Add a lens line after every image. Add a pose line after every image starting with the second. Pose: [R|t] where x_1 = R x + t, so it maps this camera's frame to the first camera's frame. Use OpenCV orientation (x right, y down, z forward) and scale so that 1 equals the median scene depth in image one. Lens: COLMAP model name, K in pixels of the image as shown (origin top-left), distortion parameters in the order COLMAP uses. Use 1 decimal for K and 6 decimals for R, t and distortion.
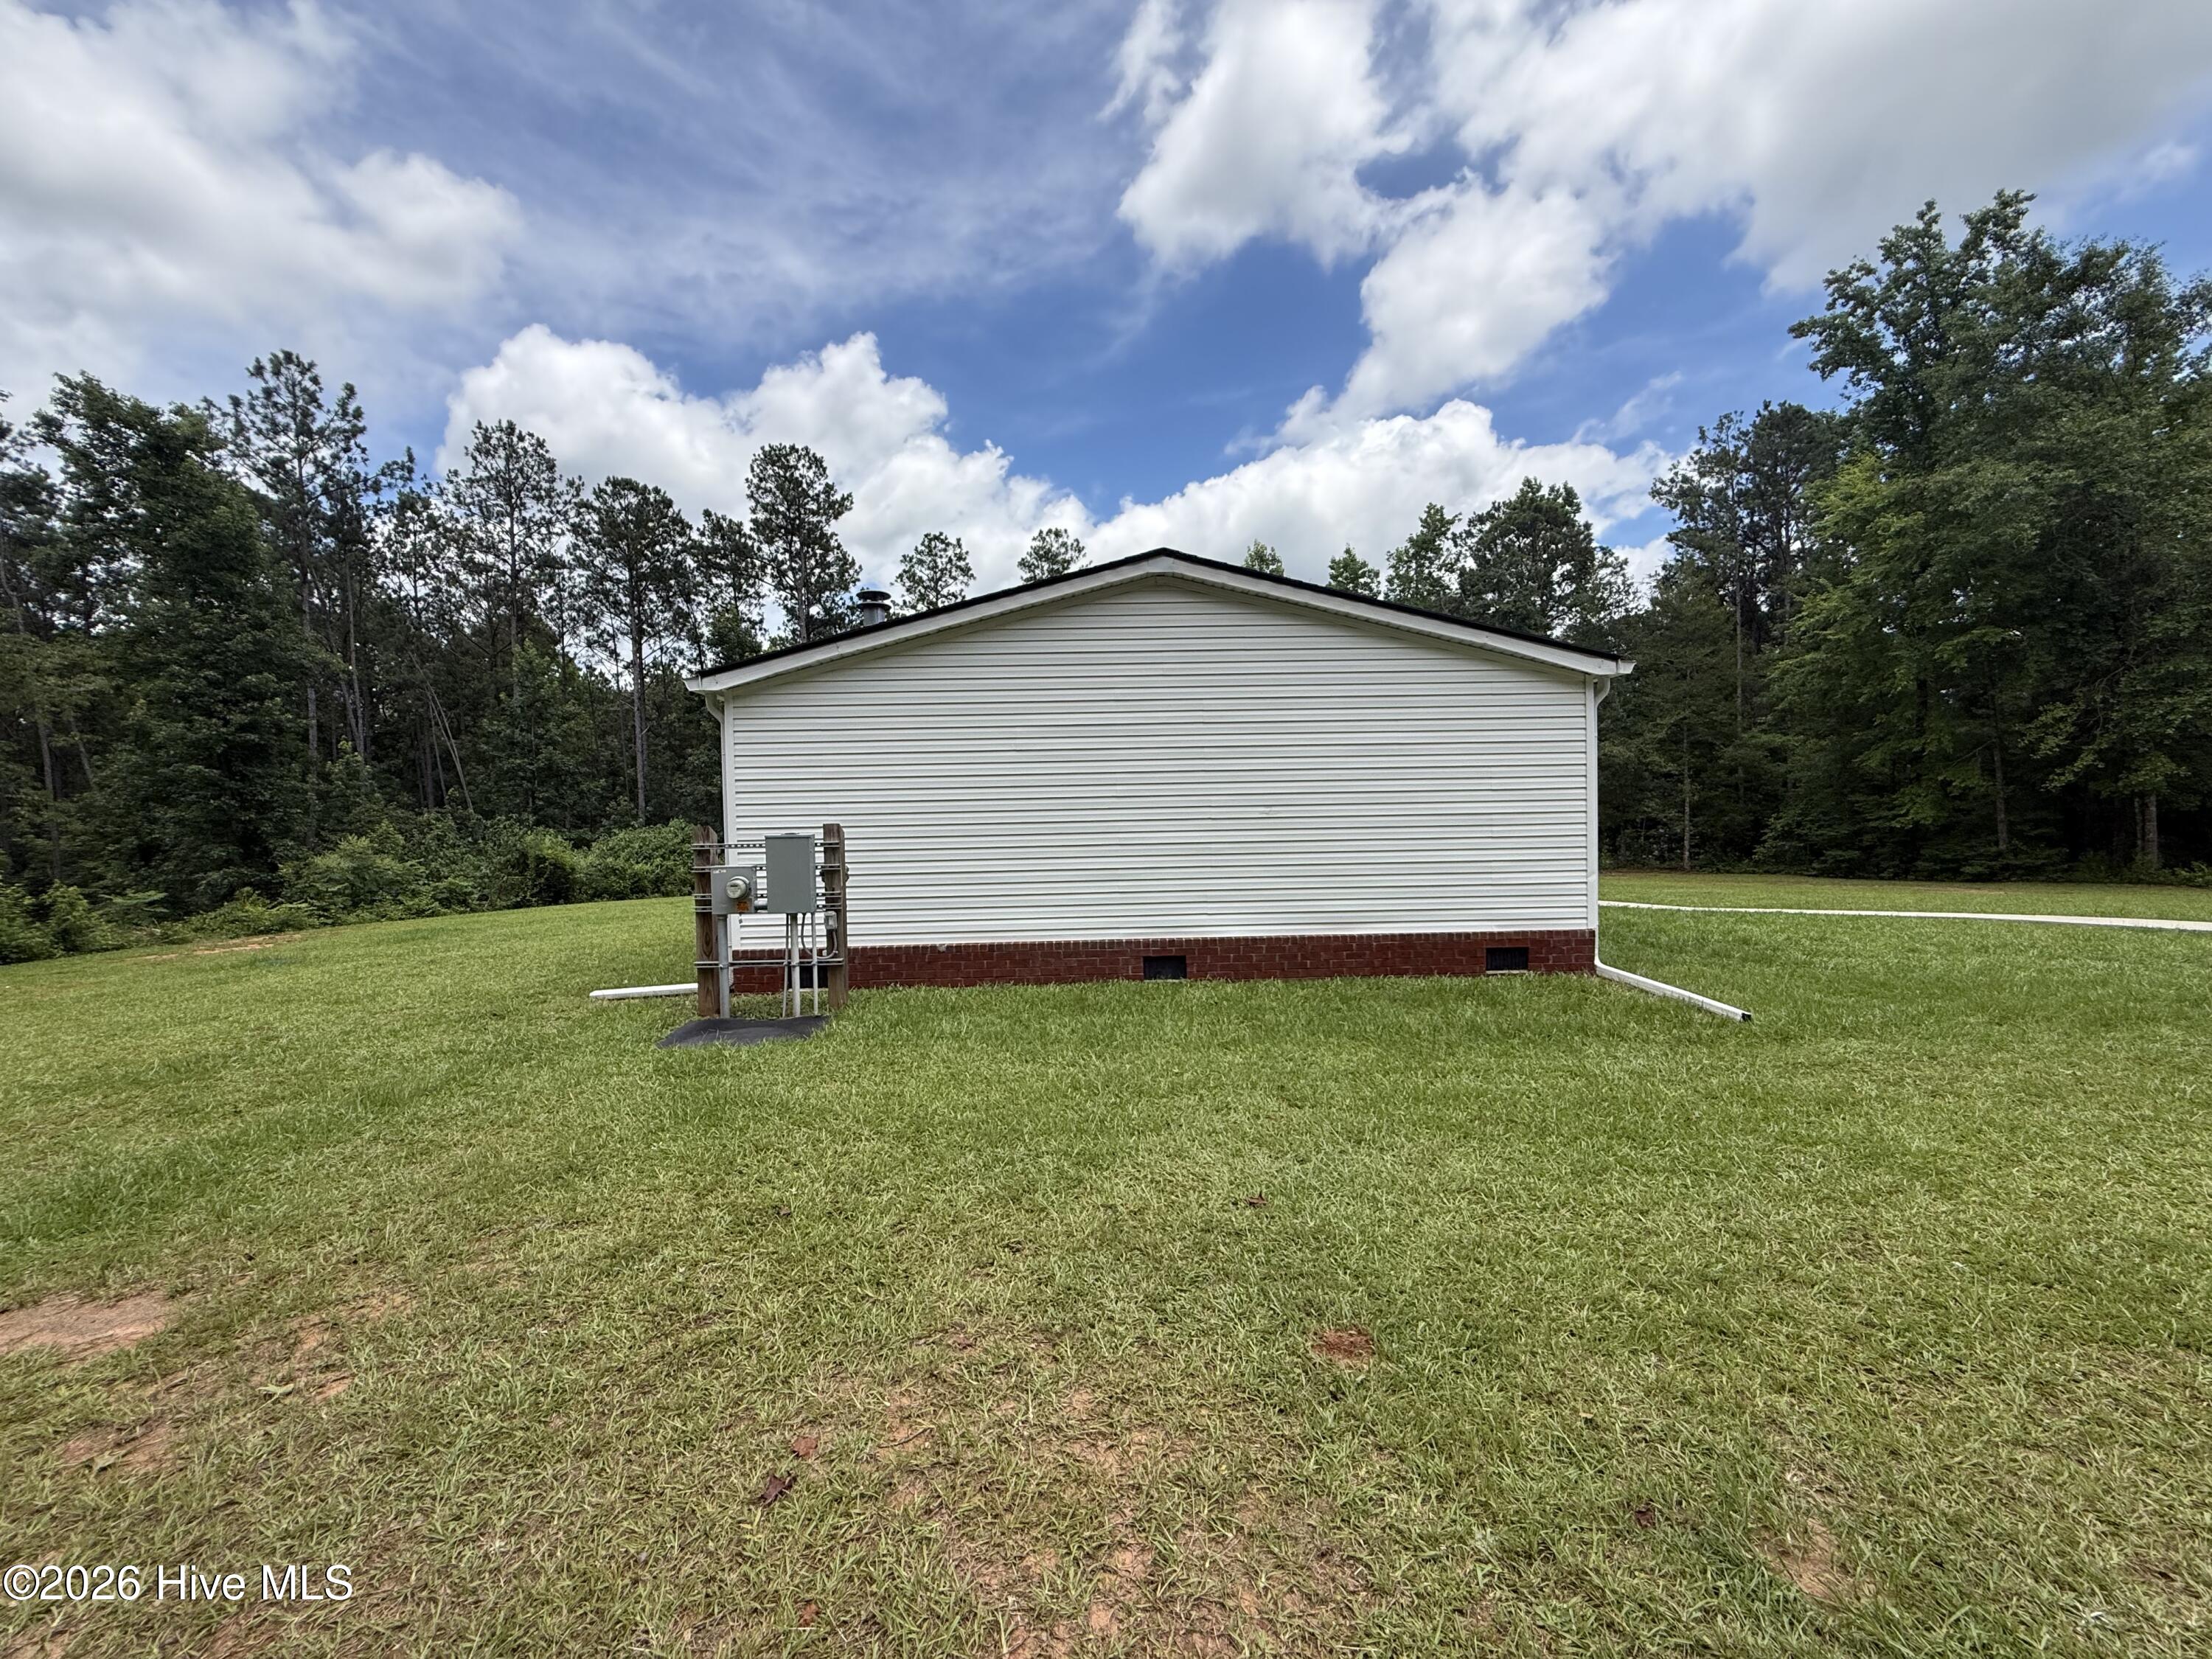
lens RADIAL K [[881.9, 0, 1099.9], [0, 881.9, 836.3], [0, 0, 1]] dist [0.000101, 0.000028]
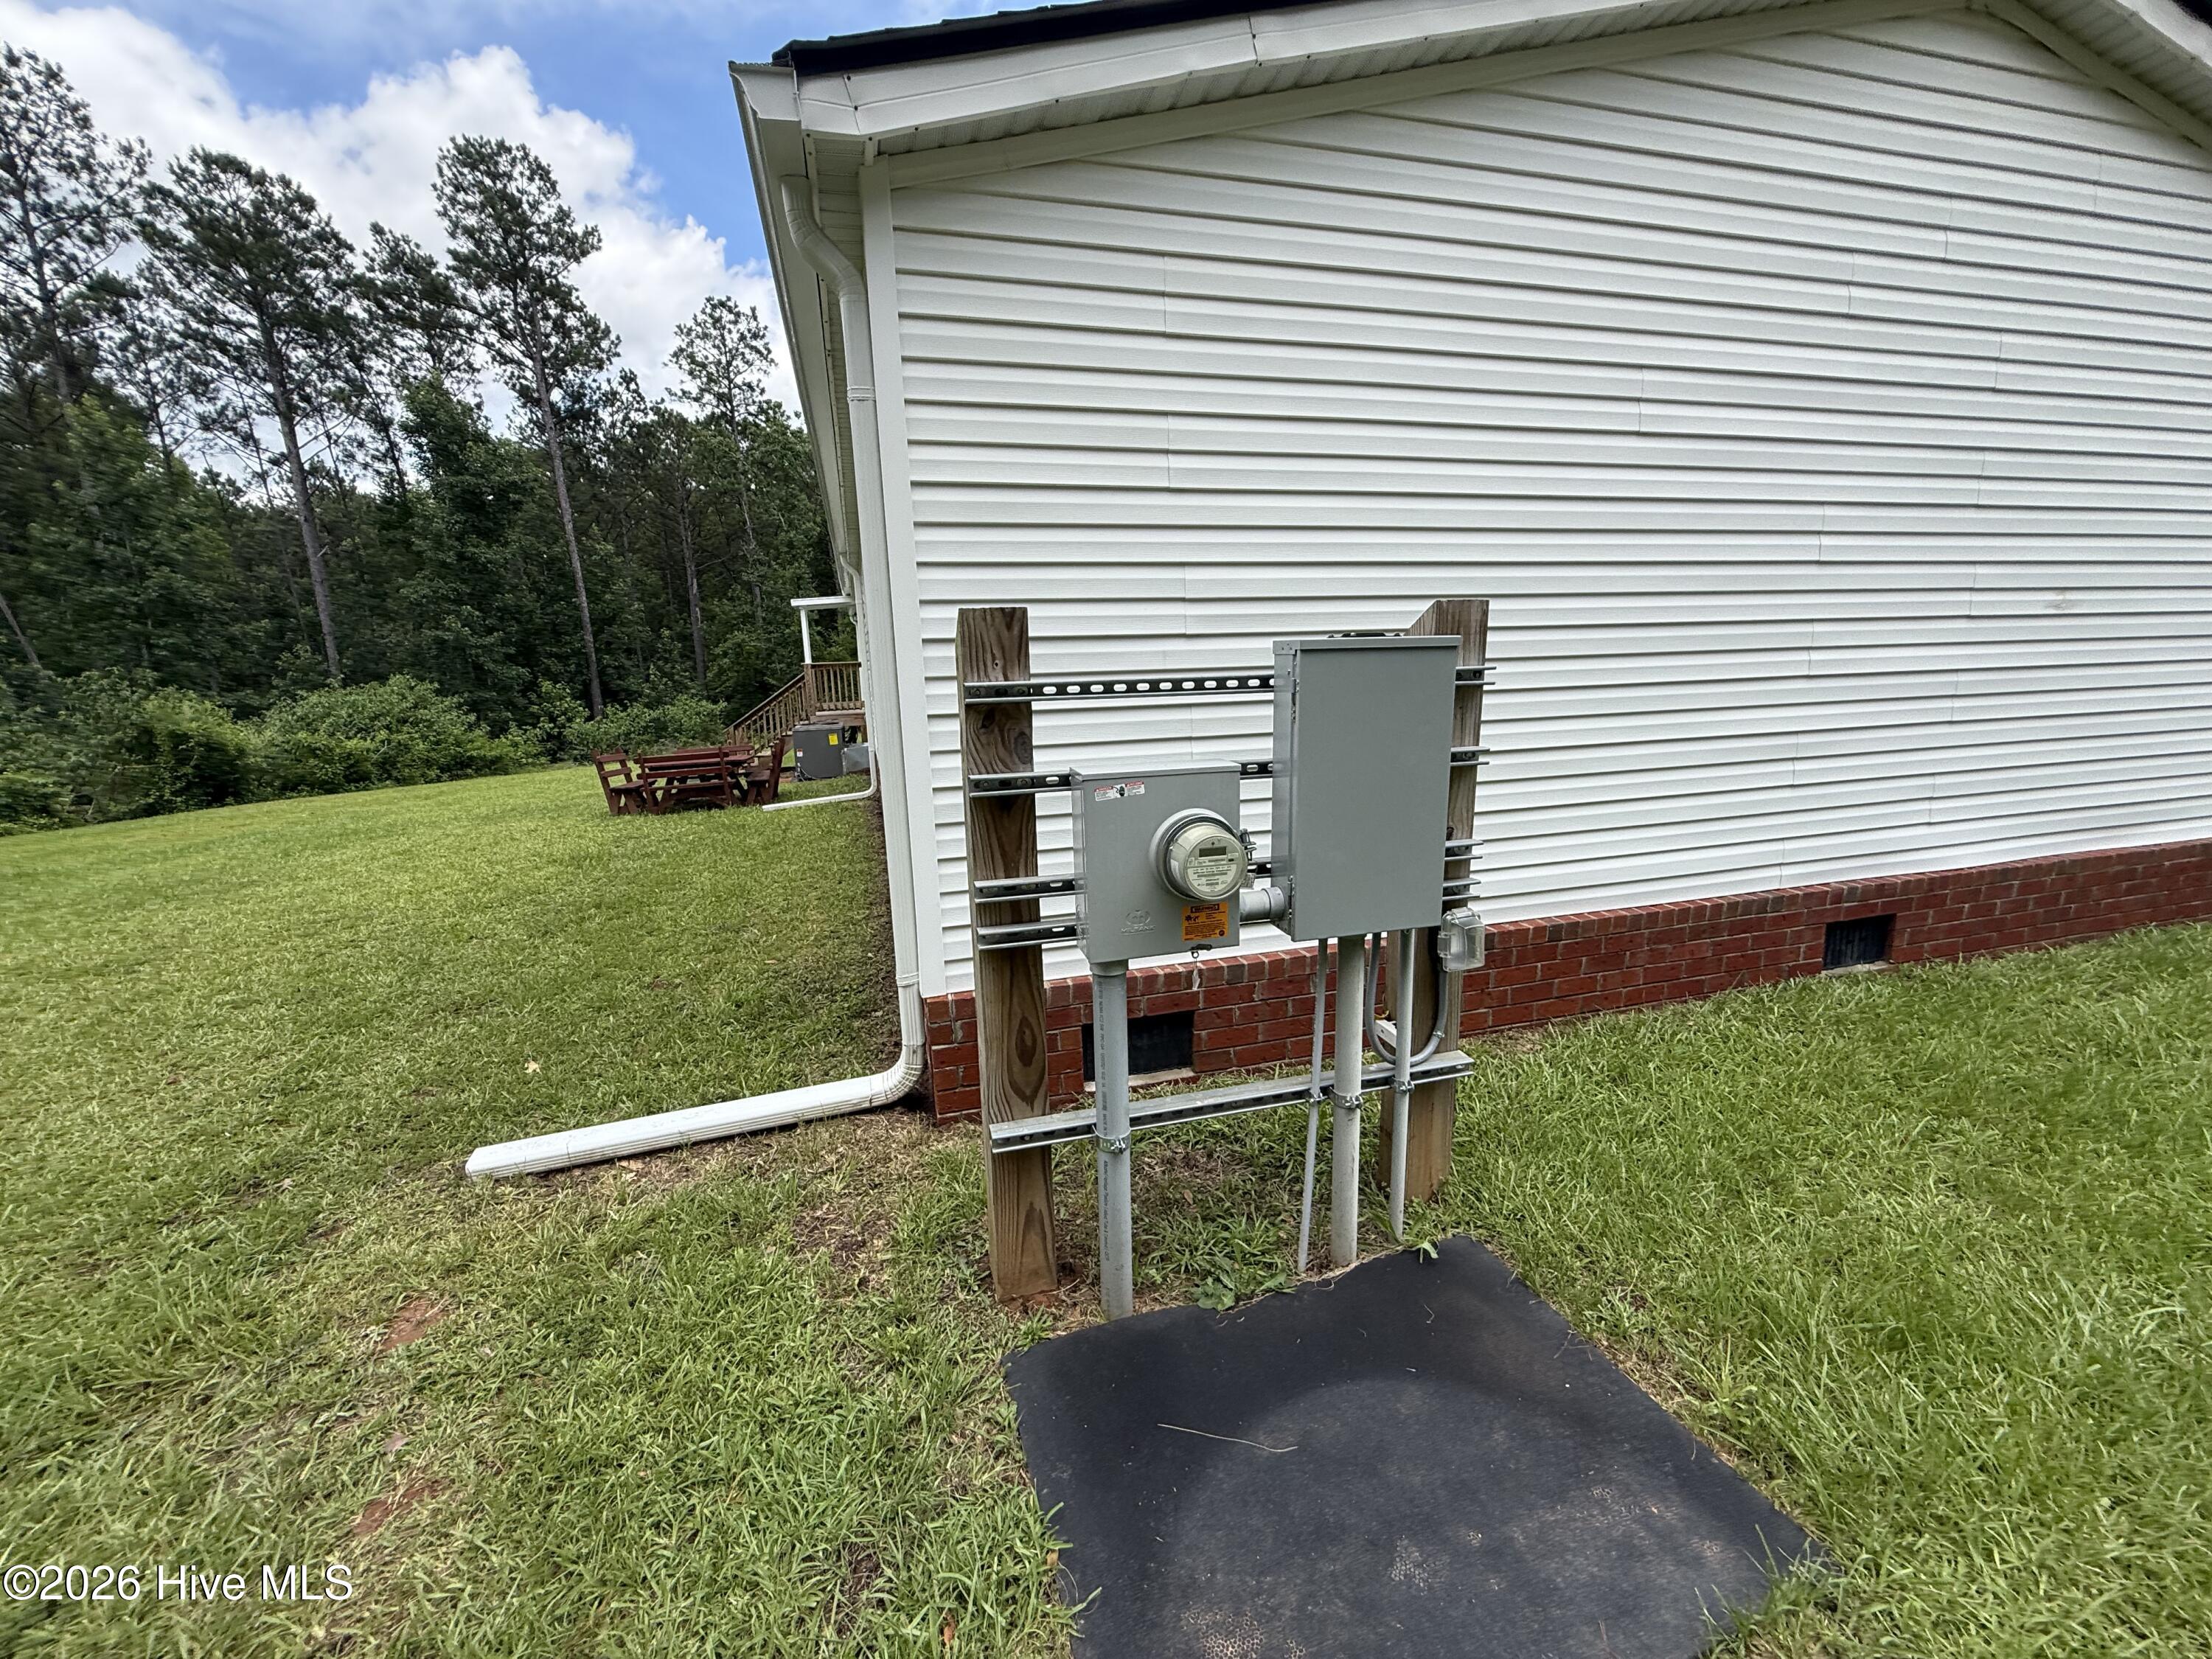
lens RADIAL K [[881.9, 0, 1107.0], [0, 881.9, 835.8], [0, 0, 1]] dist [0.000101, 0.000028]
pose [[0.970027, -0.055734, 0.236520, -0.075616], [0.016940, 0.986484, 0.162982, 0.001834], [-0.242407, -0.154090, 0.957860, 0.117439]]
